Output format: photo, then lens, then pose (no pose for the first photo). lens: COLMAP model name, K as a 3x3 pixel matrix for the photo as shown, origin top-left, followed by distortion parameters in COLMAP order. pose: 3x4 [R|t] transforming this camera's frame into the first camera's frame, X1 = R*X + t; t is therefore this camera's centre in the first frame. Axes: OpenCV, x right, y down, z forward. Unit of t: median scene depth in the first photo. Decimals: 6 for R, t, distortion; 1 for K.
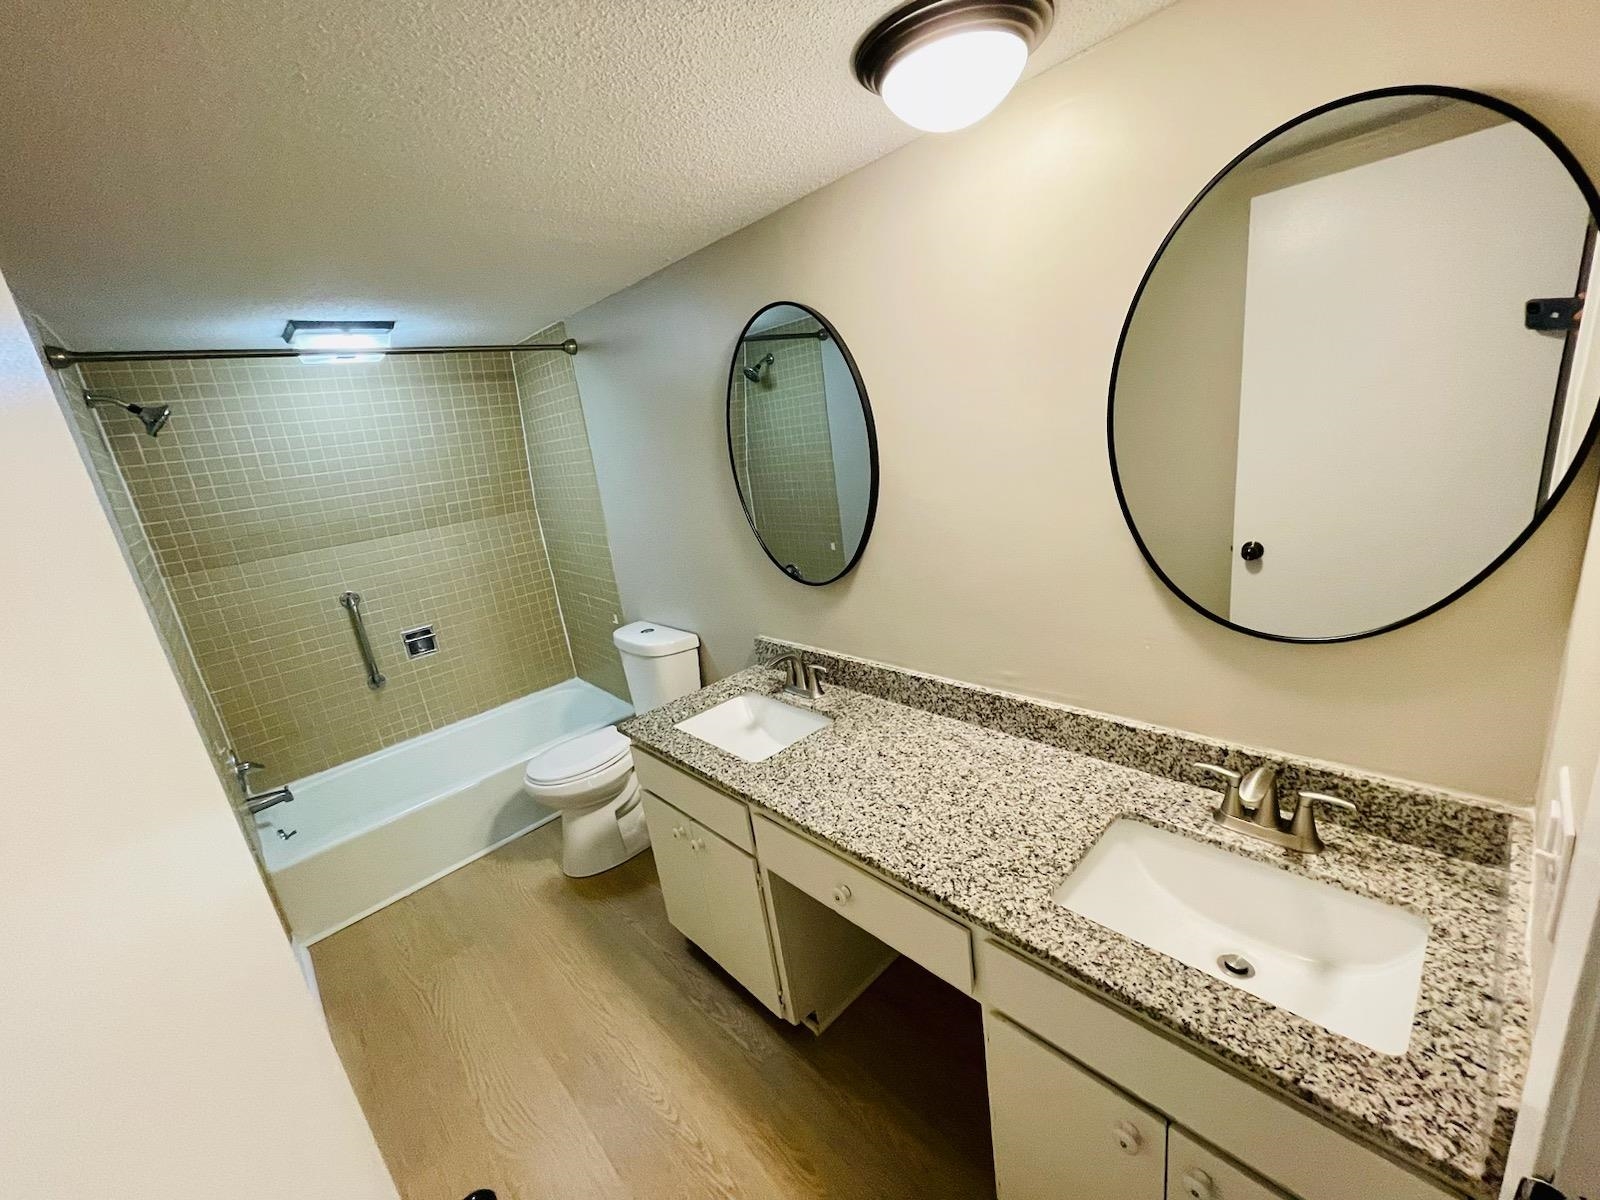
lens RADIAL K [[647.2, 0, 797.9], [0, 647.2, 605.3], [0, 0, 1]] dist [-0.009236, -0.000646]
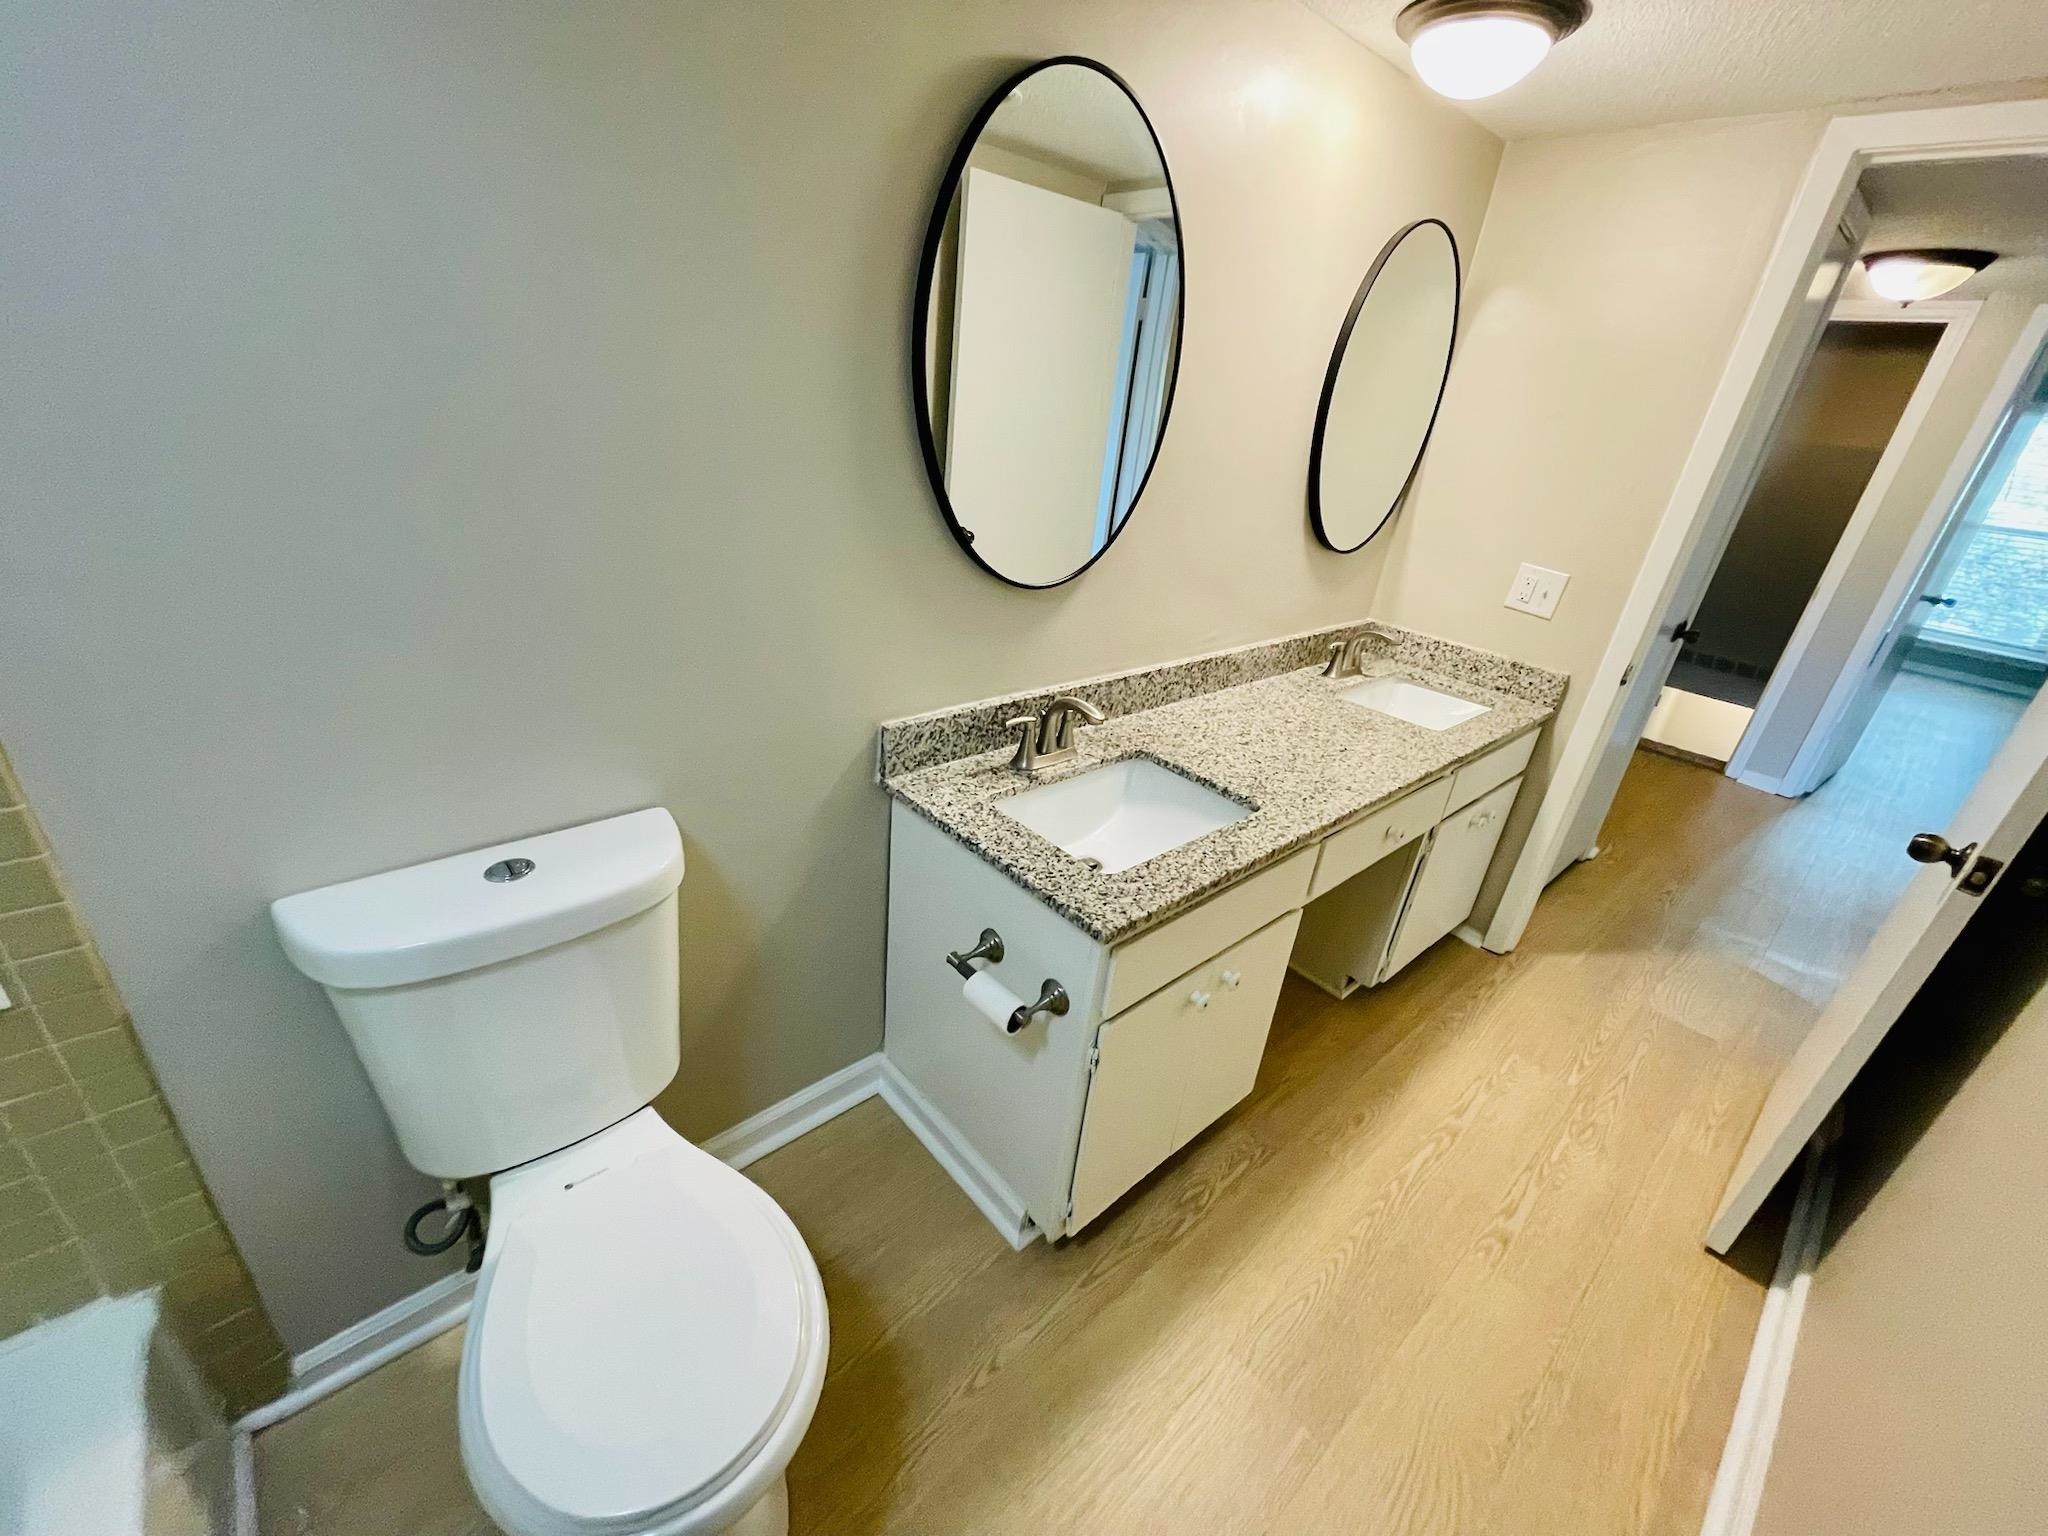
lens RADIAL K [[828.4, 0, 1019.2], [0, 828.4, 763.2], [0, 0, 1]] dist [-0.009236, -0.000646]
pose [[0.025125, -0.298207, 0.954170, -0.985411], [0.175437, 0.940974, 0.289463, -0.135087], [-0.984170, 0.160124, 0.075958, 1.205346]]
